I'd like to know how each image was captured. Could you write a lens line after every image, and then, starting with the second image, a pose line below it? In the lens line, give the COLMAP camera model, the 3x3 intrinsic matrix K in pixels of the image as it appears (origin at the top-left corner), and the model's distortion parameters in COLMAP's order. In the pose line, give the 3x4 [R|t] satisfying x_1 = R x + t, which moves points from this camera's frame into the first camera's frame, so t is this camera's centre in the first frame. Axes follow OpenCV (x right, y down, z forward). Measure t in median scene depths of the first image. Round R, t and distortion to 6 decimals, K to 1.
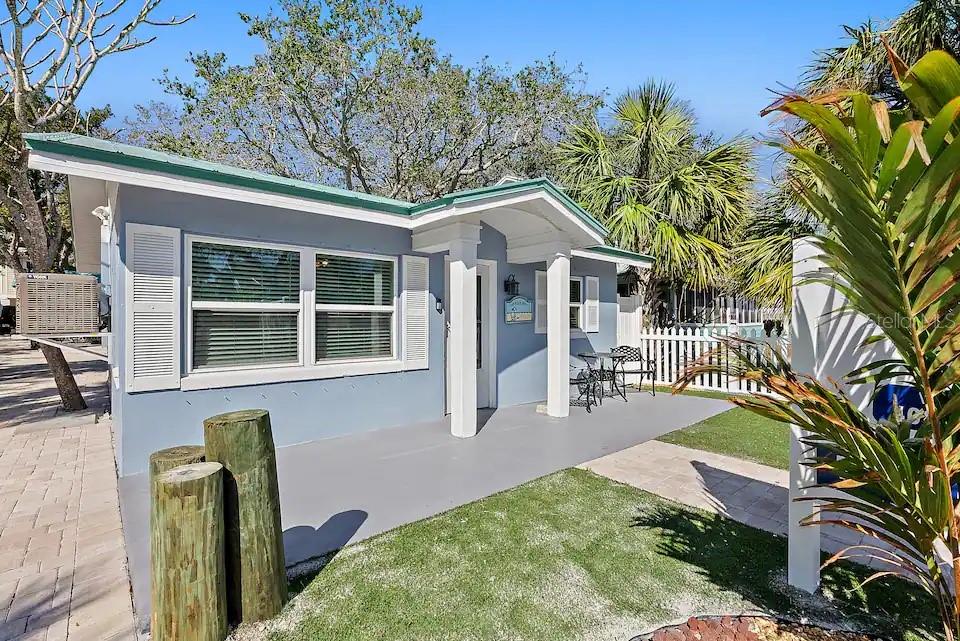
lens RADIAL K [[440.1, 0, 480.0], [0, 440.1, 320.5], [0, 0, 1]] dist [-0.002840, -0.000472]
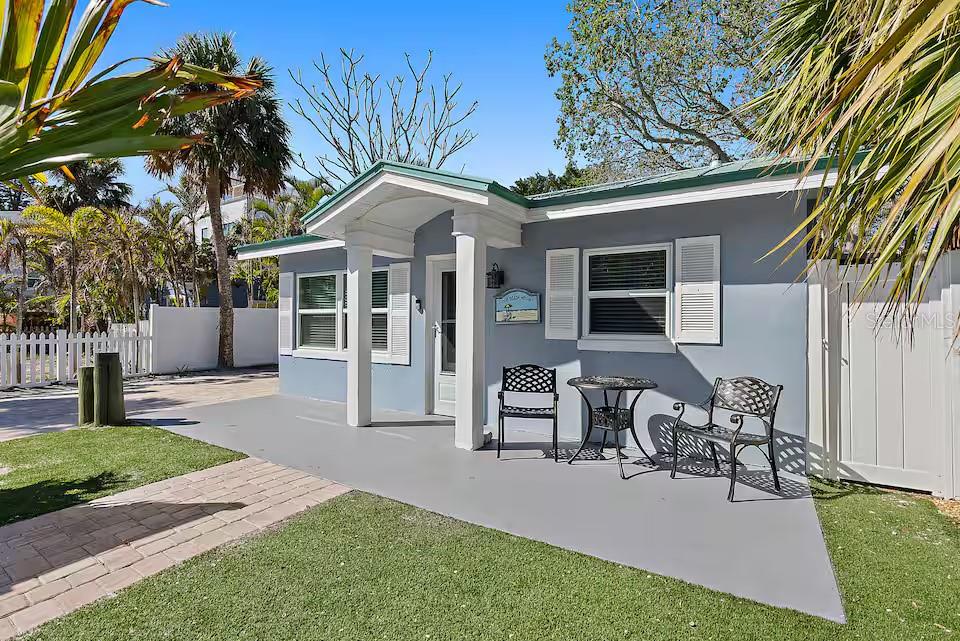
lens RADIAL K [[440.1, 0, 480.0], [0, 440.1, 320.5], [0, 0, 1]] dist [-0.002840, -0.000472]
pose [[0.283285, -0.000084, -0.959036, 1.002552], [-0.002686, 0.999996, -0.000882, 0.000967], [0.959032, 0.002826, 0.283284, 0.883876]]
